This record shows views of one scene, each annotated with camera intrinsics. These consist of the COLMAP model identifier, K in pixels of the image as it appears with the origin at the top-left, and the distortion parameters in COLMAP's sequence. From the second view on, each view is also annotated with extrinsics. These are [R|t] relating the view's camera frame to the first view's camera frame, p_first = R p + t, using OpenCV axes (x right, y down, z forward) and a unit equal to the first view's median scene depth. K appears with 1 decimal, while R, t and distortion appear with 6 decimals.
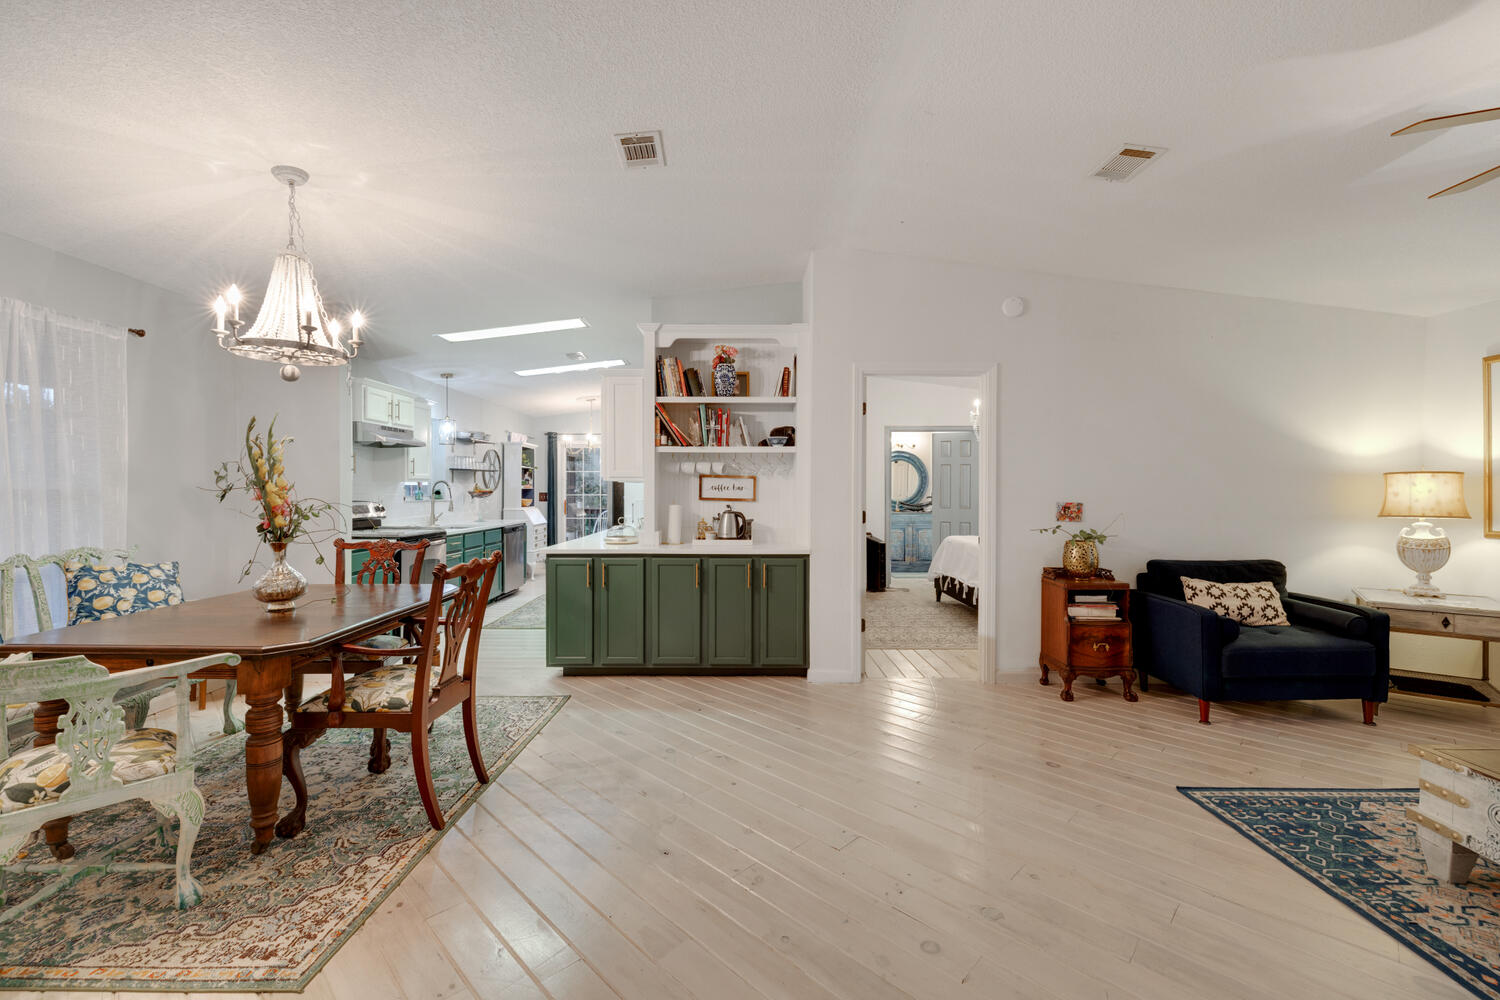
lens RADIAL K [[631.2, 0, 744.1], [0, 631.2, 493.9], [0, 0, 1]] dist [-0.000601, -0.000006]
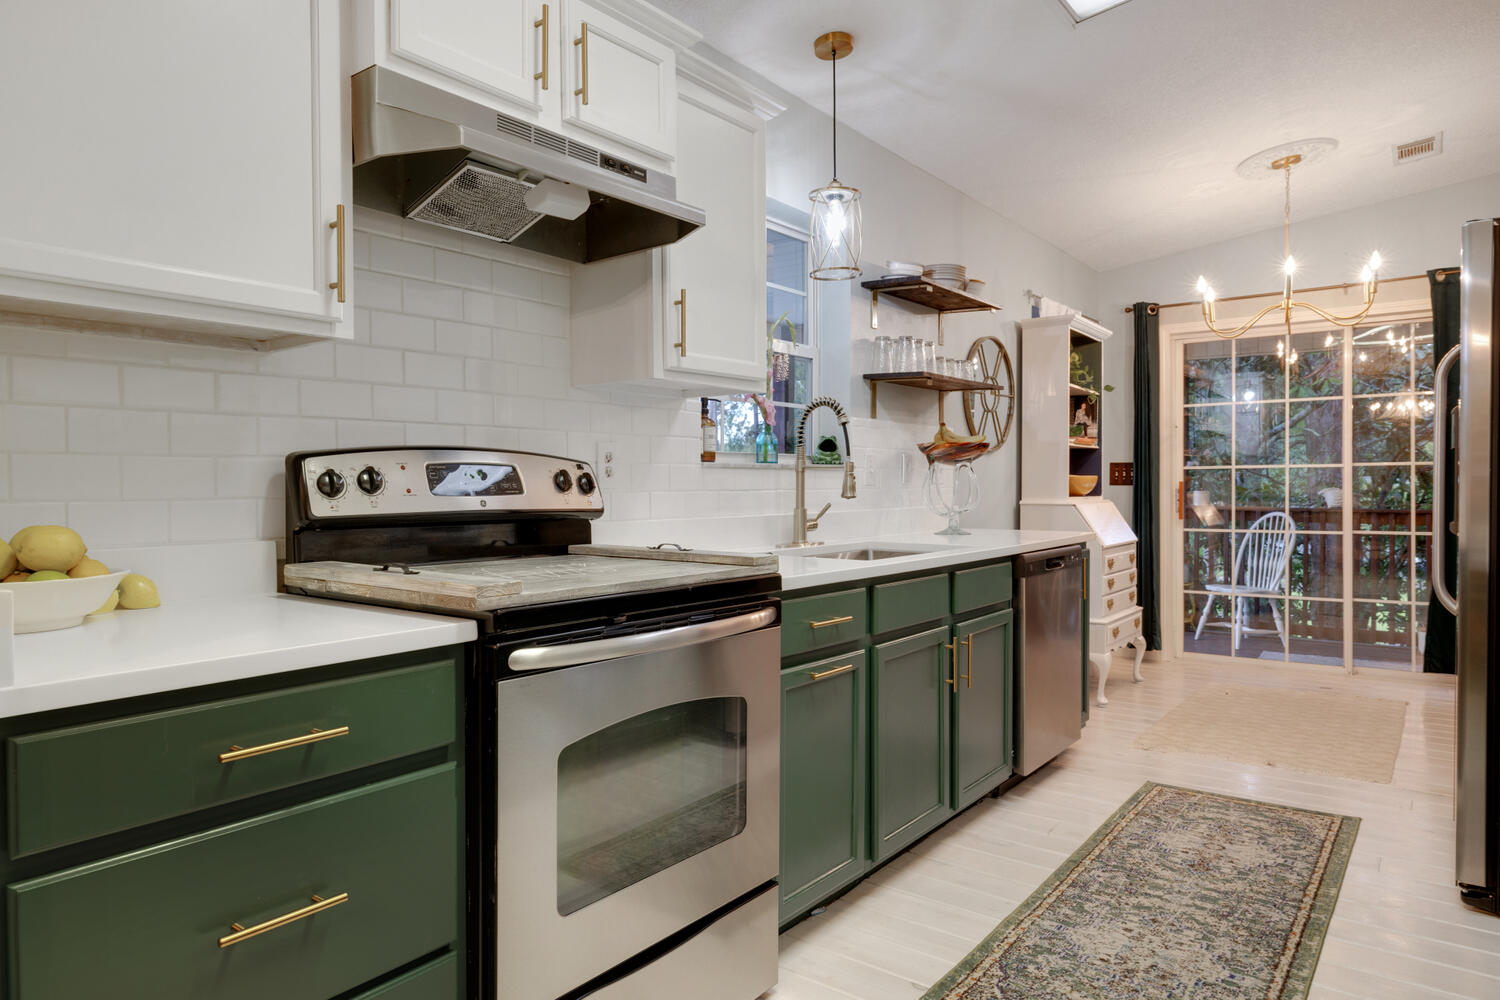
lens RADIAL K [[941.0, 0, 747.8], [0, 941.0, 497.3], [0, 0, 1]] dist [0.006587, -0.004316]
pose [[0.795439, 0.002438, -0.606029, -0.331707], [0.001448, 0.999981, 0.005924, 0.034491], [0.606032, -0.005590, 0.795421, 0.883778]]
